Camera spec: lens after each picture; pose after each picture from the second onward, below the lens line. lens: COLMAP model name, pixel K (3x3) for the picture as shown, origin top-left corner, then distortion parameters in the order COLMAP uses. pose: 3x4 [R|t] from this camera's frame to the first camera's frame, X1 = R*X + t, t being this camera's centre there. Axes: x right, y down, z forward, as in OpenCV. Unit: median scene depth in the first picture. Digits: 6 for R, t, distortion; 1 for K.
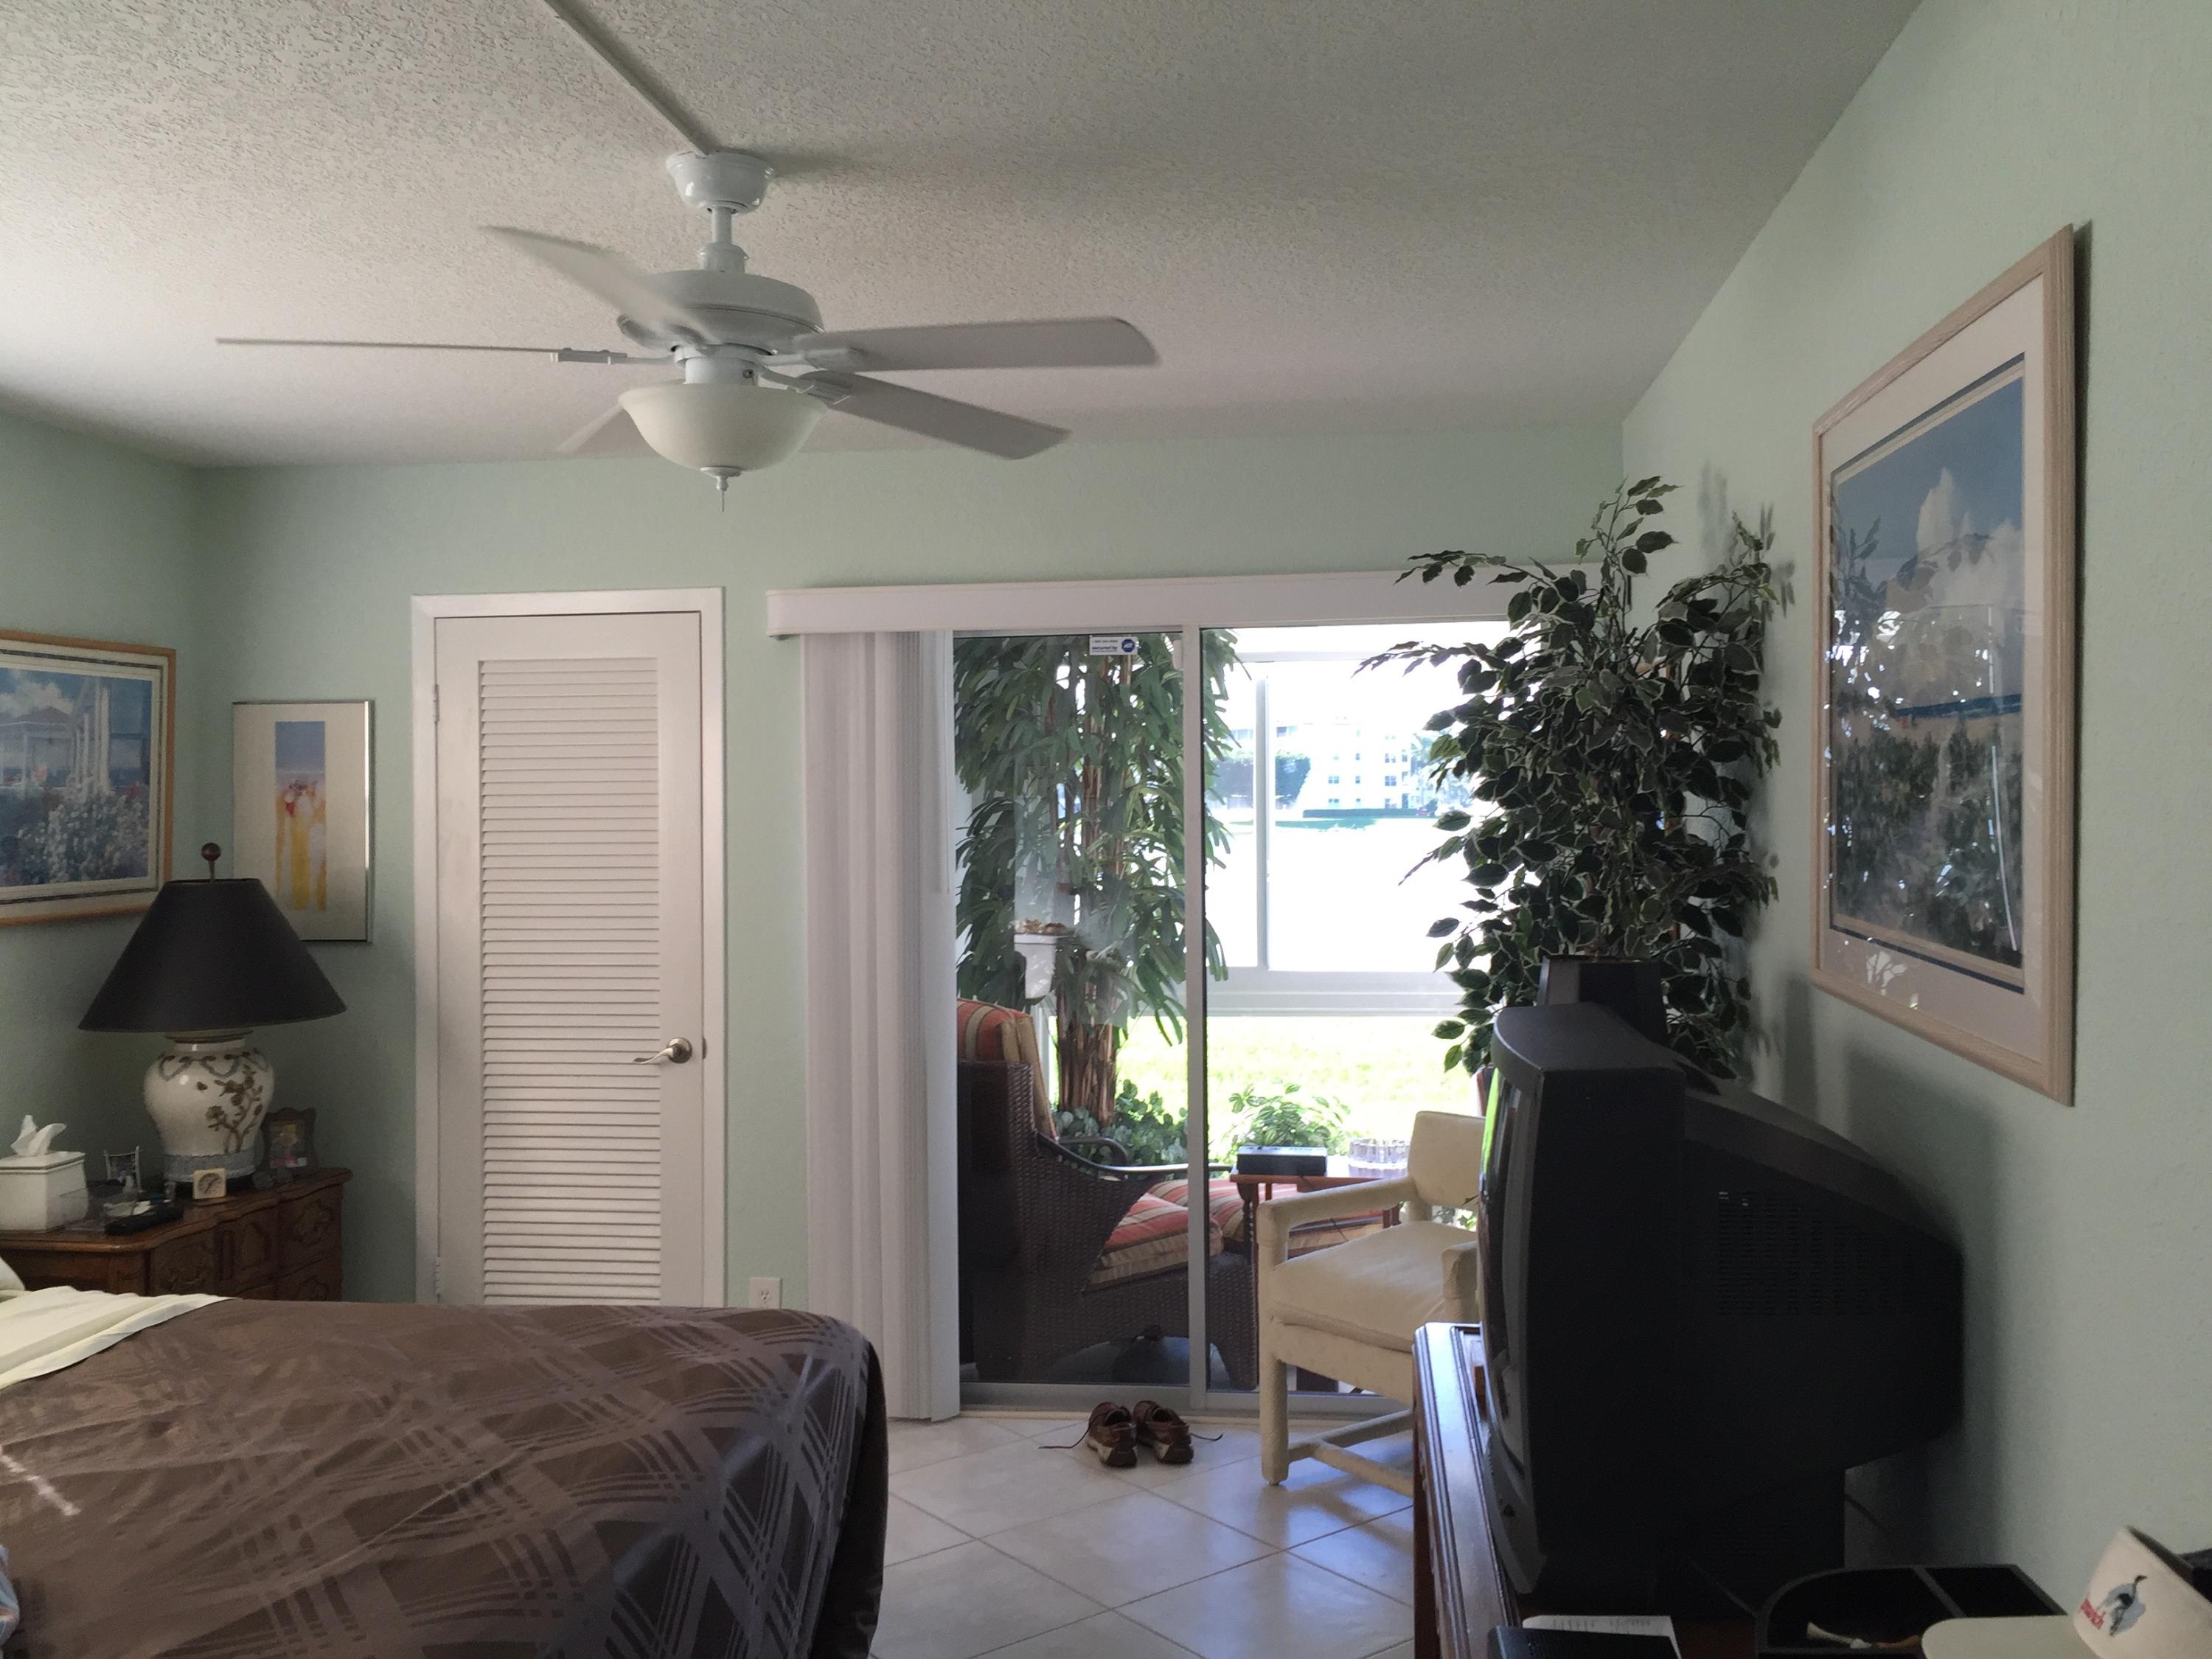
lens RADIAL K [[1905.0, 0, 1100.9], [0, 1905.0, 837.3], [0, 0, 1]] dist [0.092599, -0.134384]
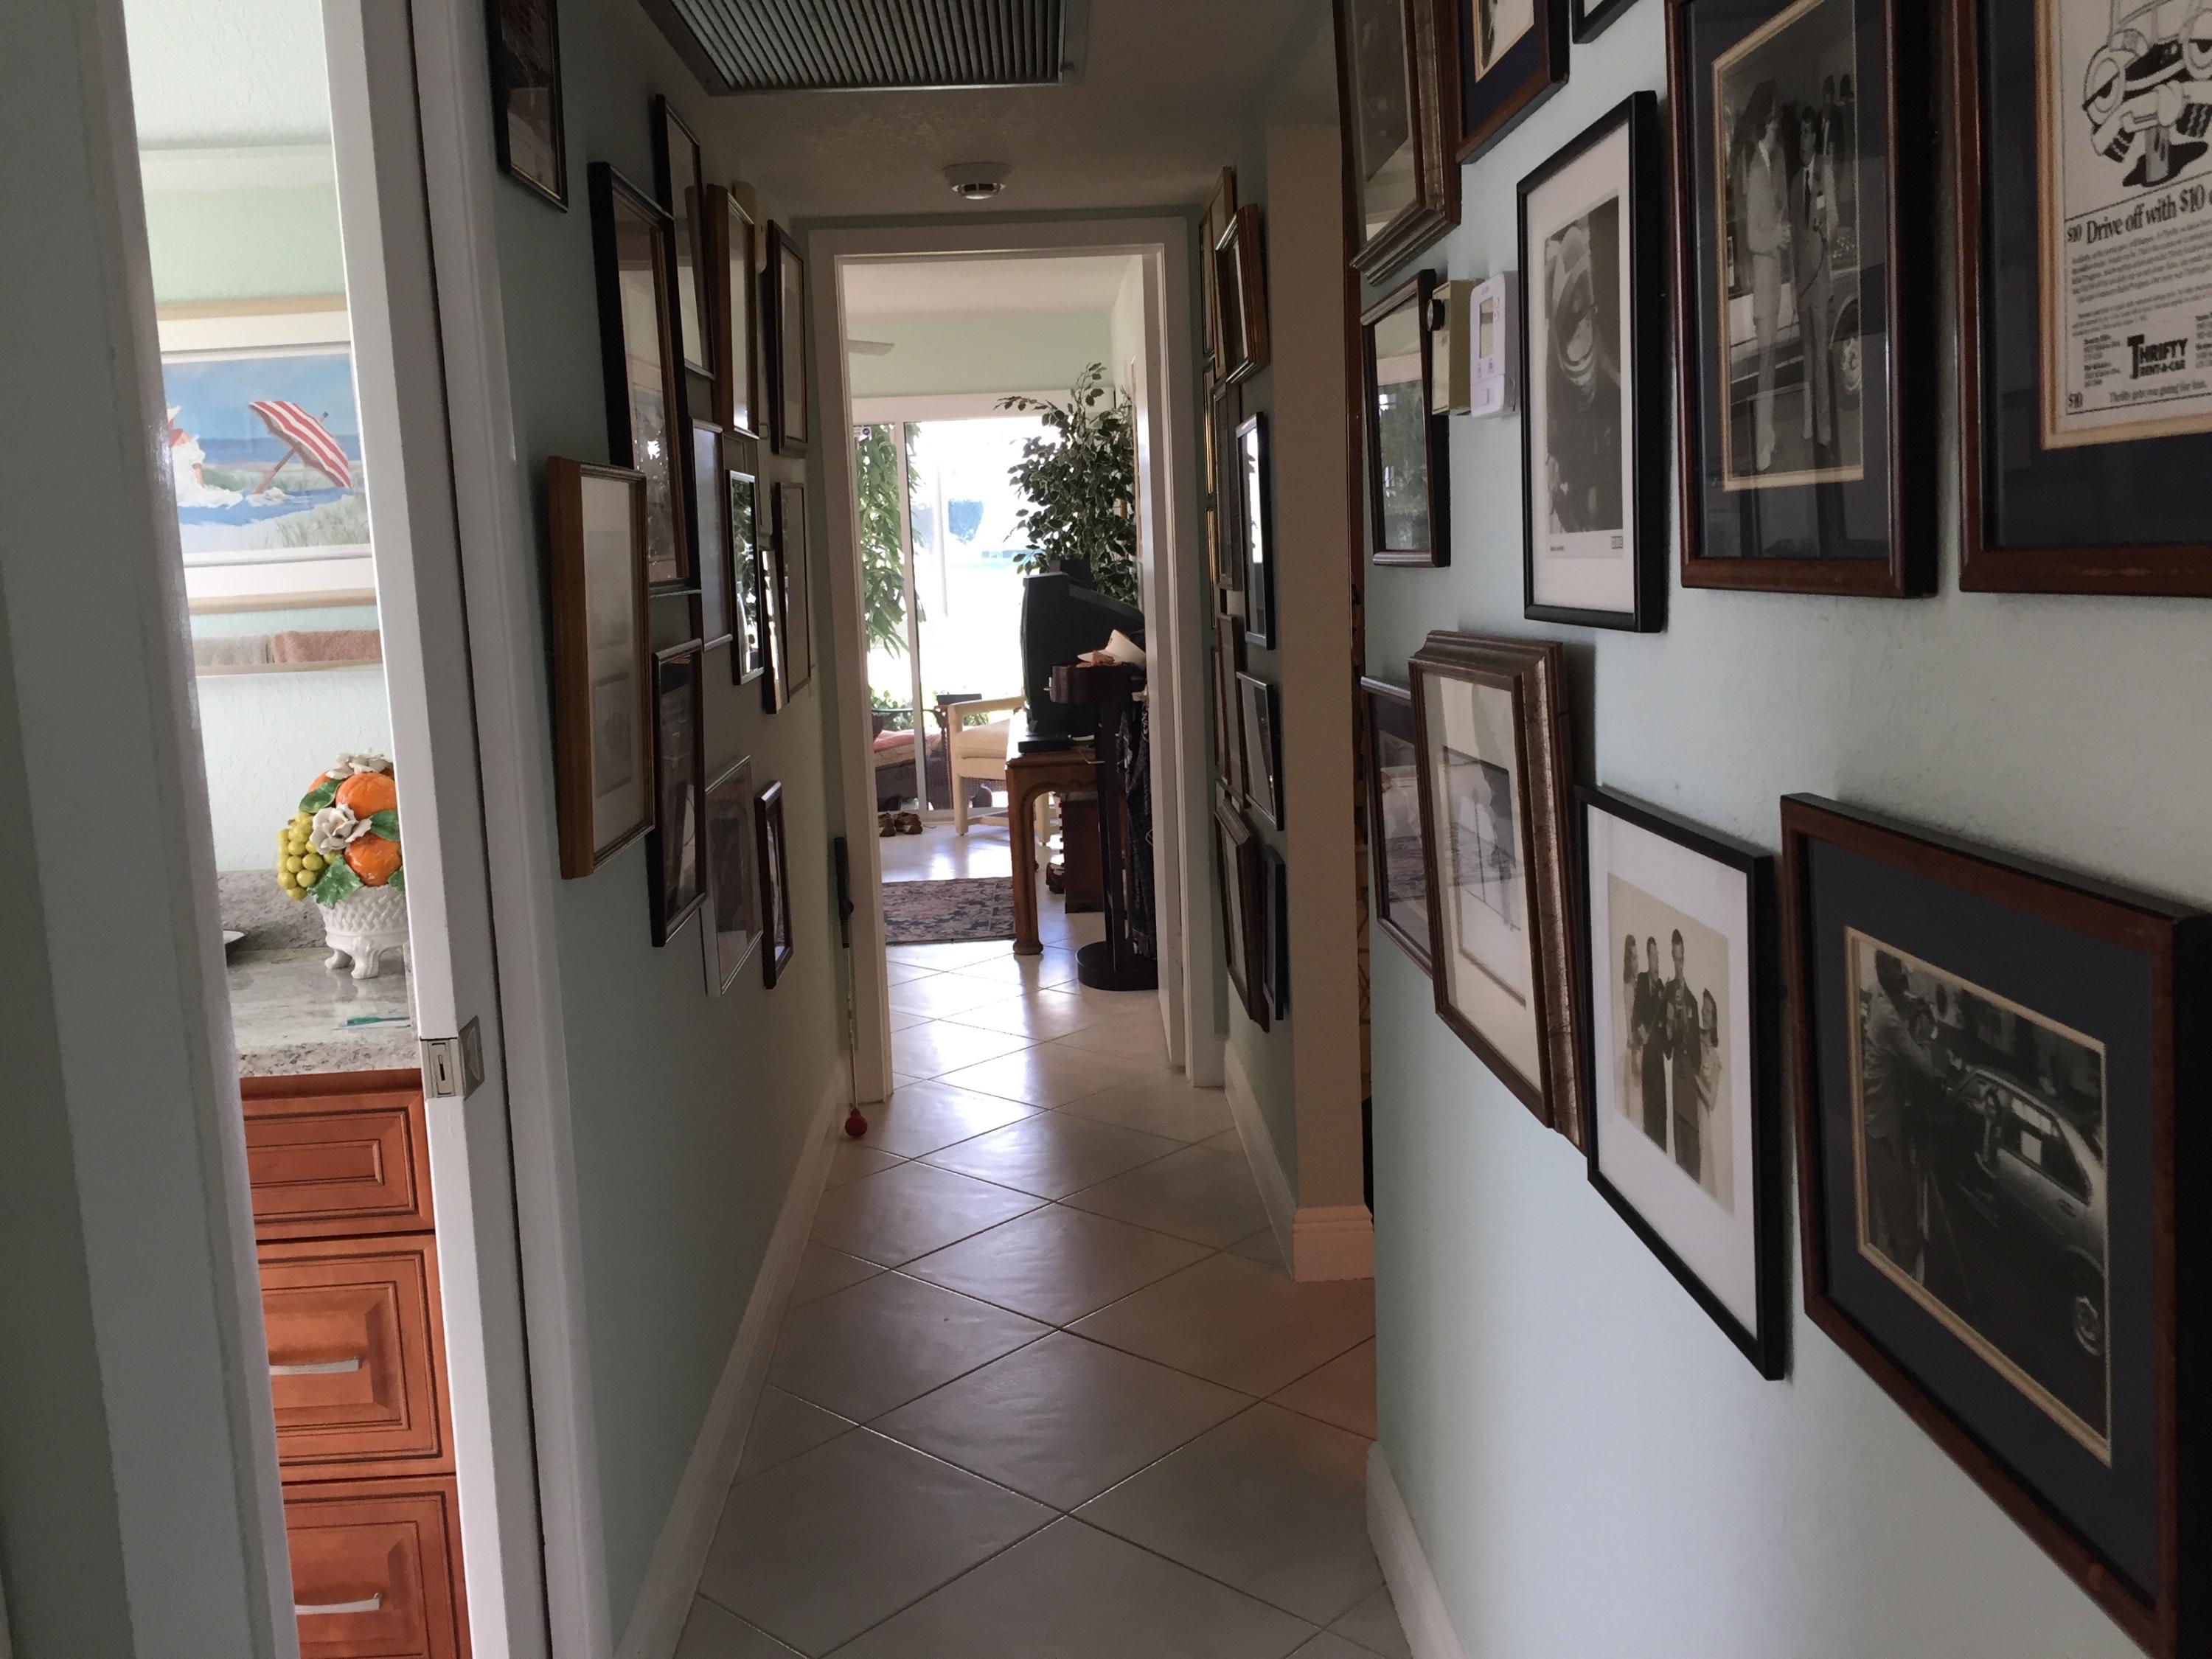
lens RADIAL K [[1905.0, 0, 1100.9], [0, 1905.0, 837.3], [0, 0, 1]] dist [0.092599, -0.134384]
pose [[0.985148, -0.058570, 0.161409, -0.127795], [0.036557, 0.990017, 0.136122, 0.072379], [-0.167770, -0.128200, 0.977455, -1.408604]]
